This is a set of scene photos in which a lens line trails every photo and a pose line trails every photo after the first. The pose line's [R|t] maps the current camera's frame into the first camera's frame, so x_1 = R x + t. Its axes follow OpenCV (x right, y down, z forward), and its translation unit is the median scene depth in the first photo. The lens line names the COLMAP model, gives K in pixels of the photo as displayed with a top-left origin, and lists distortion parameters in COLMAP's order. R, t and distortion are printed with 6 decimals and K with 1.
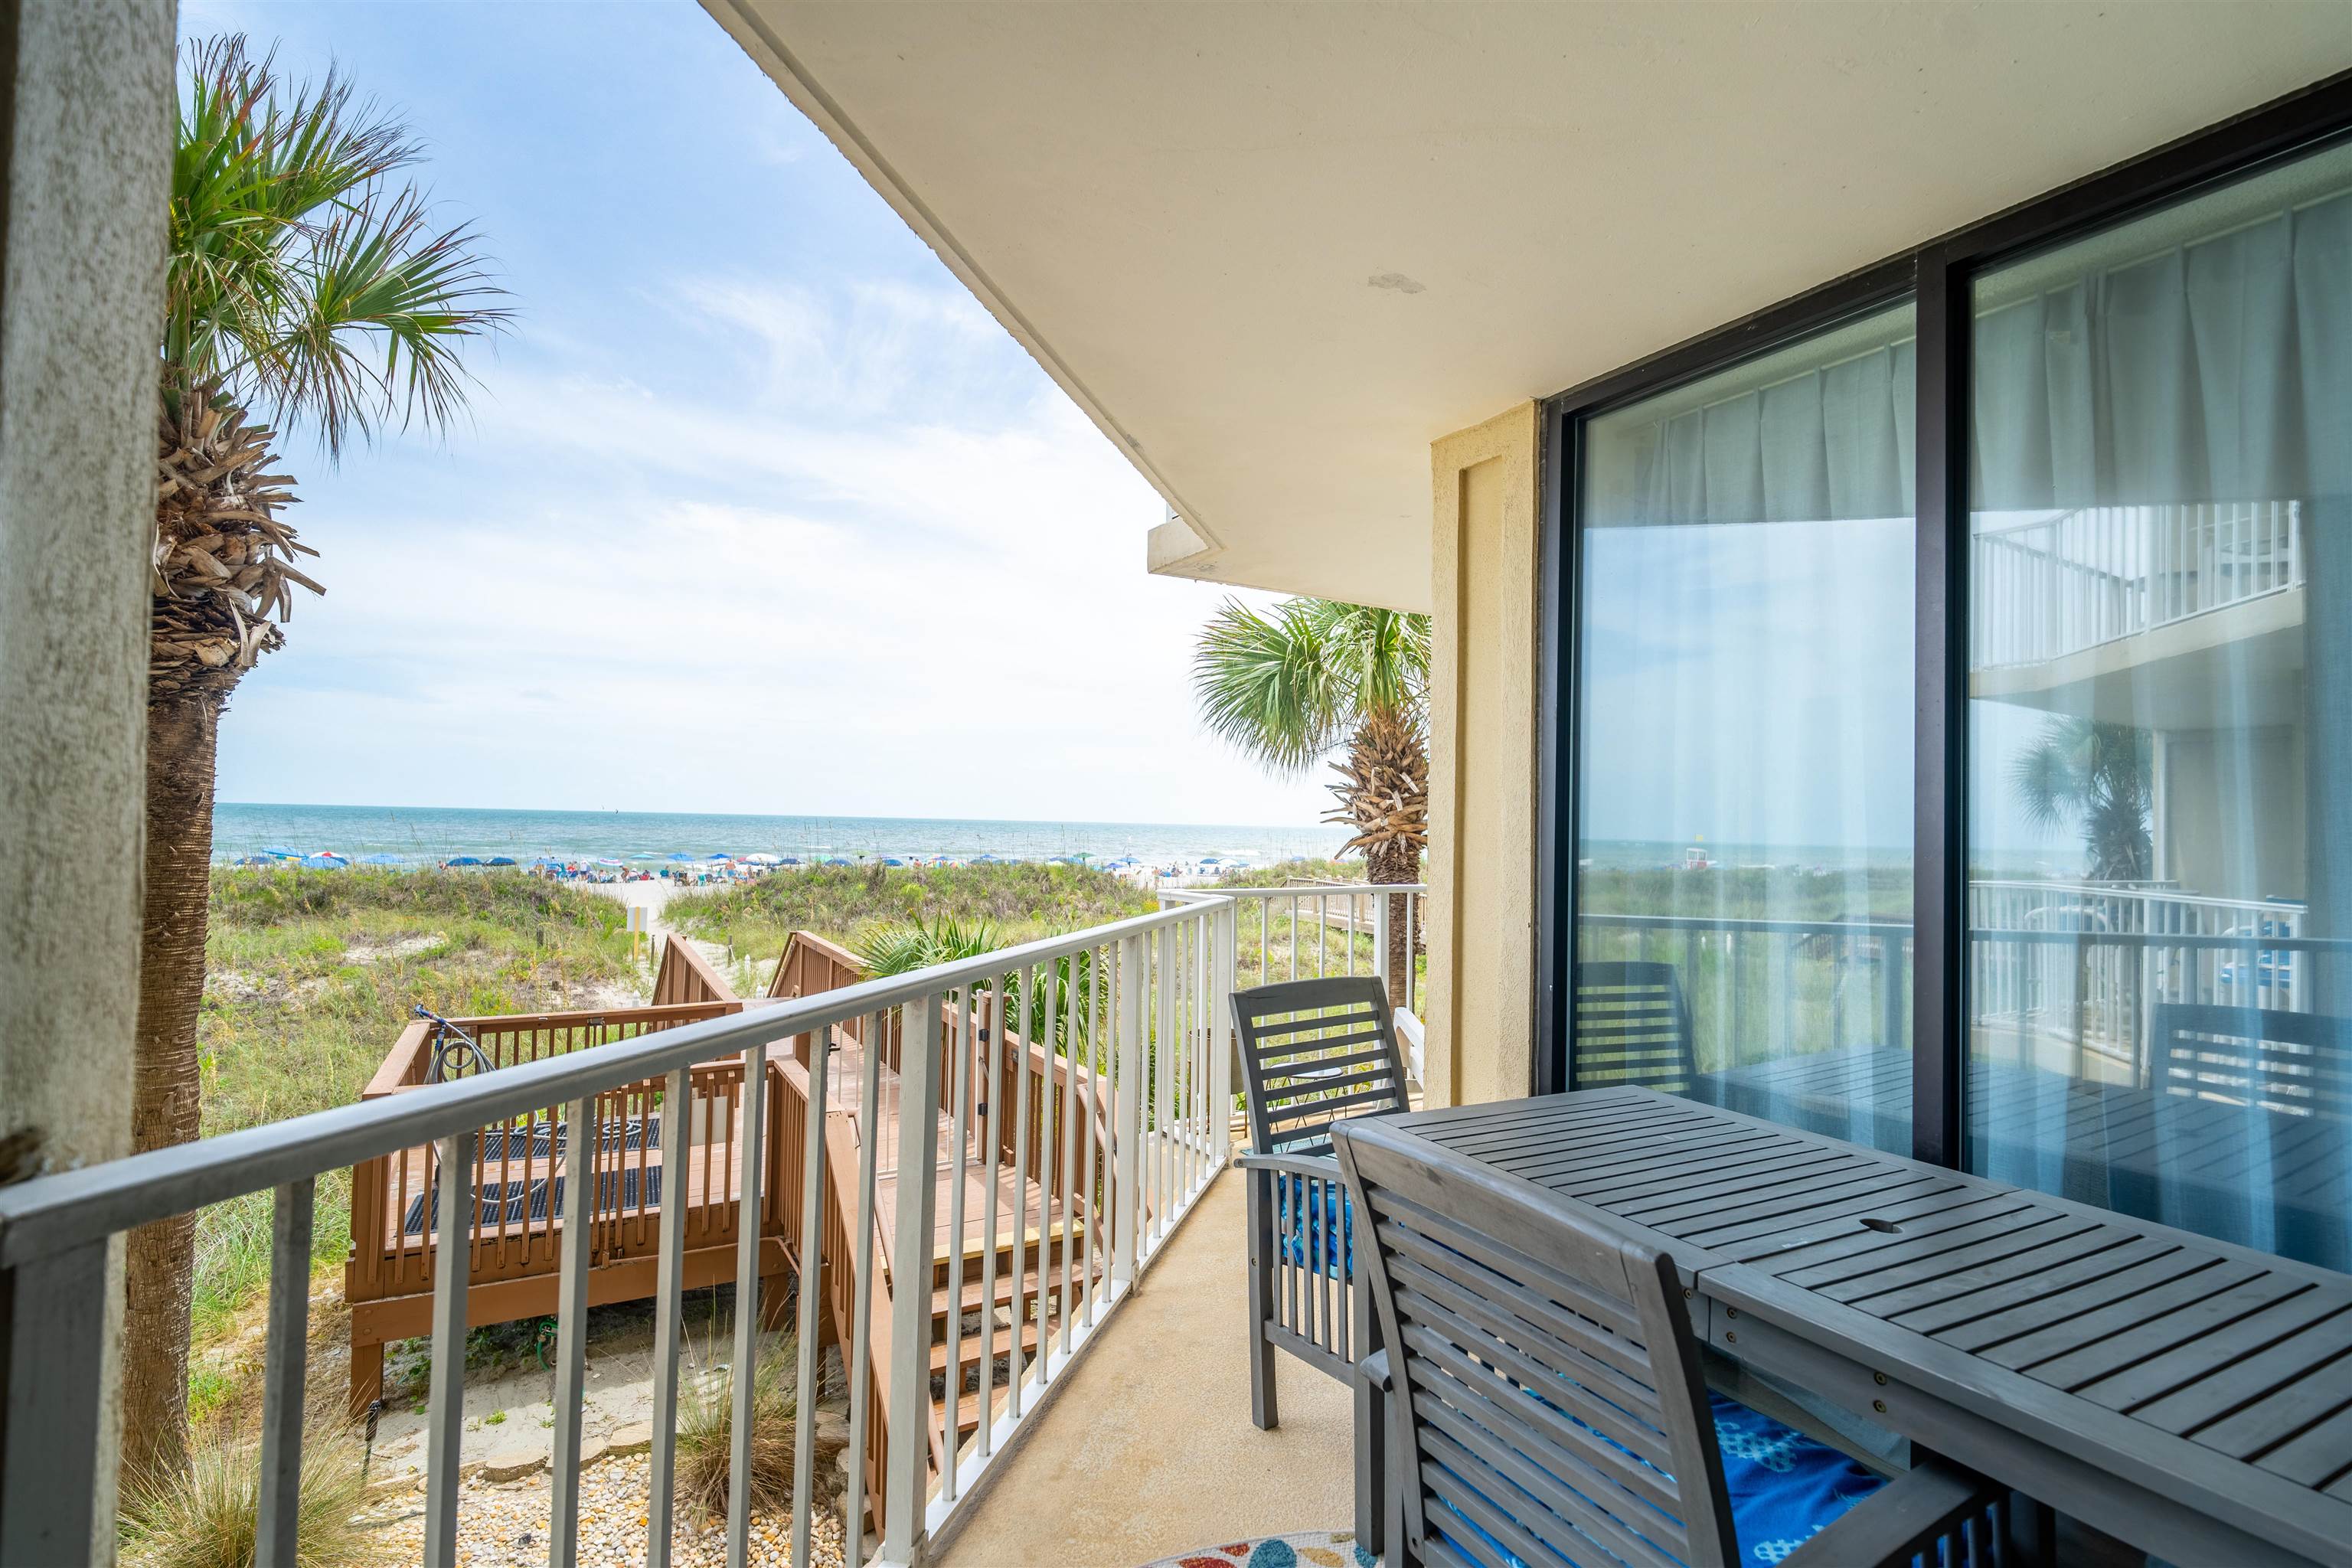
lens RADIAL K [[1084.0, 0, 1194.5], [0, 1084.0, 781.6], [0, 0, 1]] dist [0.002775, -0.004696]
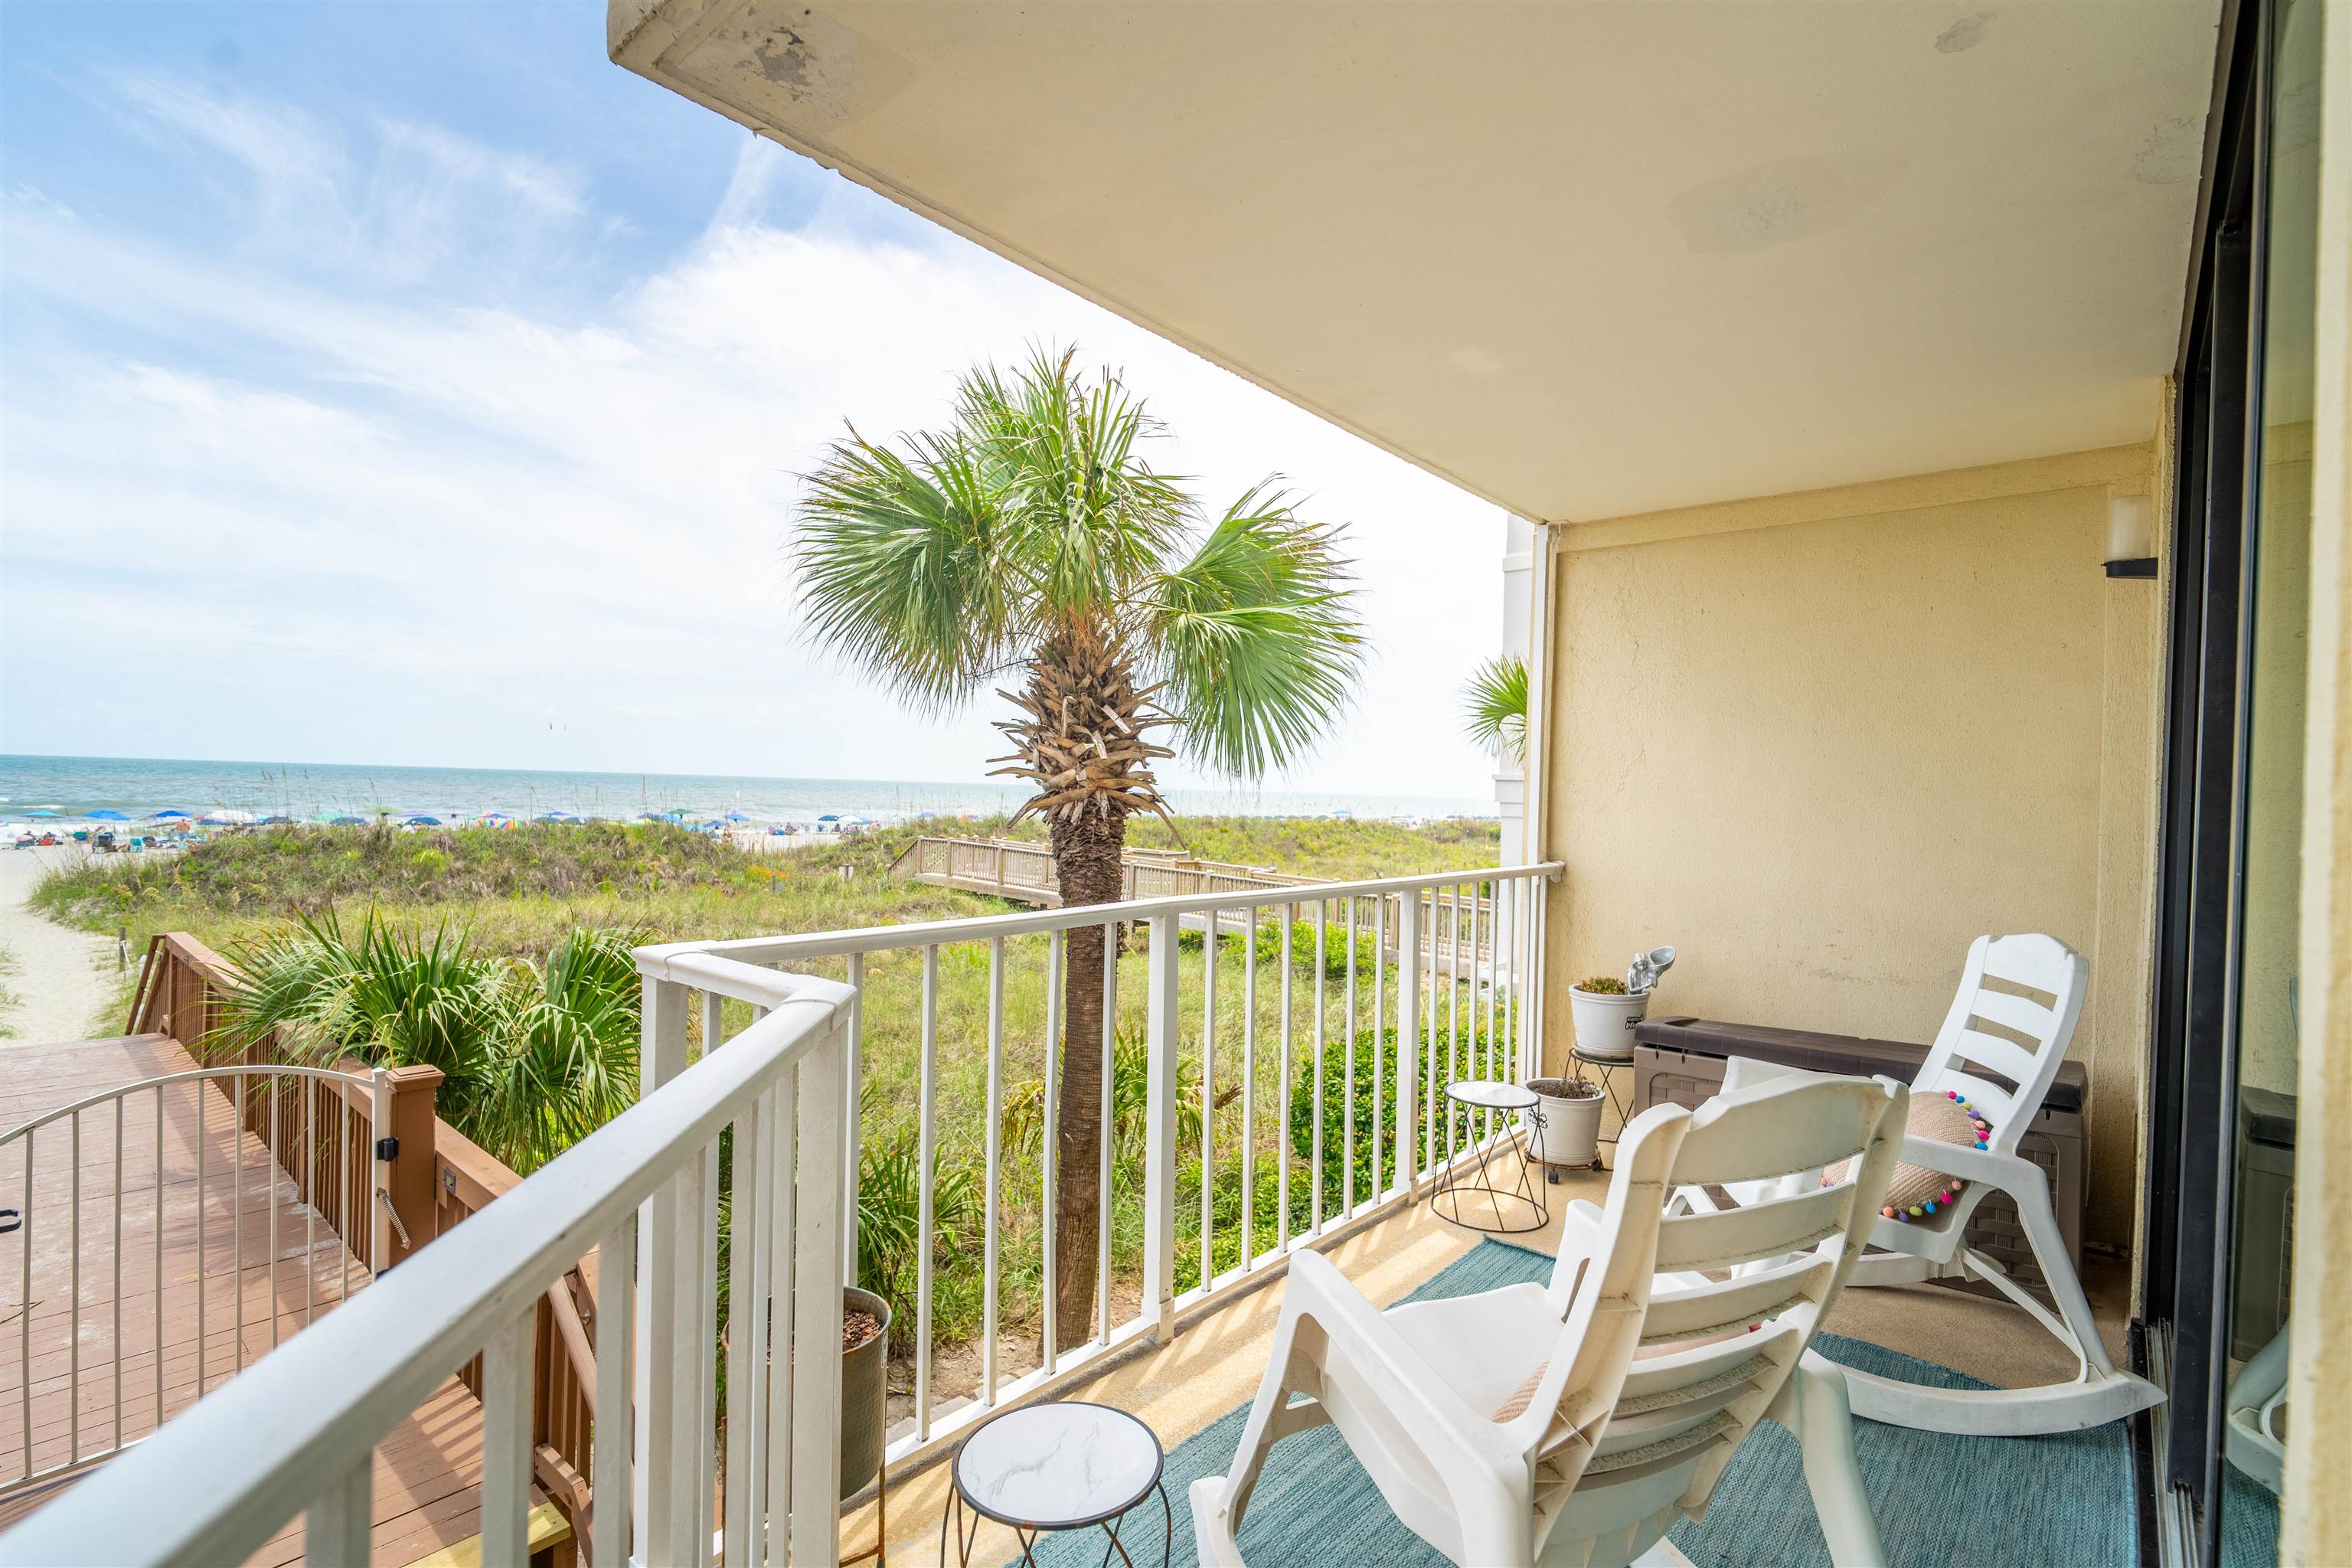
lens RADIAL K [[1084.0, 0, 1194.5], [0, 1084.0, 781.6], [0, 0, 1]] dist [0.002775, -0.004696]
pose [[0.943313, 0.006711, 0.331837, 0.011545], [-0.020316, 0.999088, 0.037547, 0.012757], [-0.331282, -0.042161, 0.942589, 0.290659]]
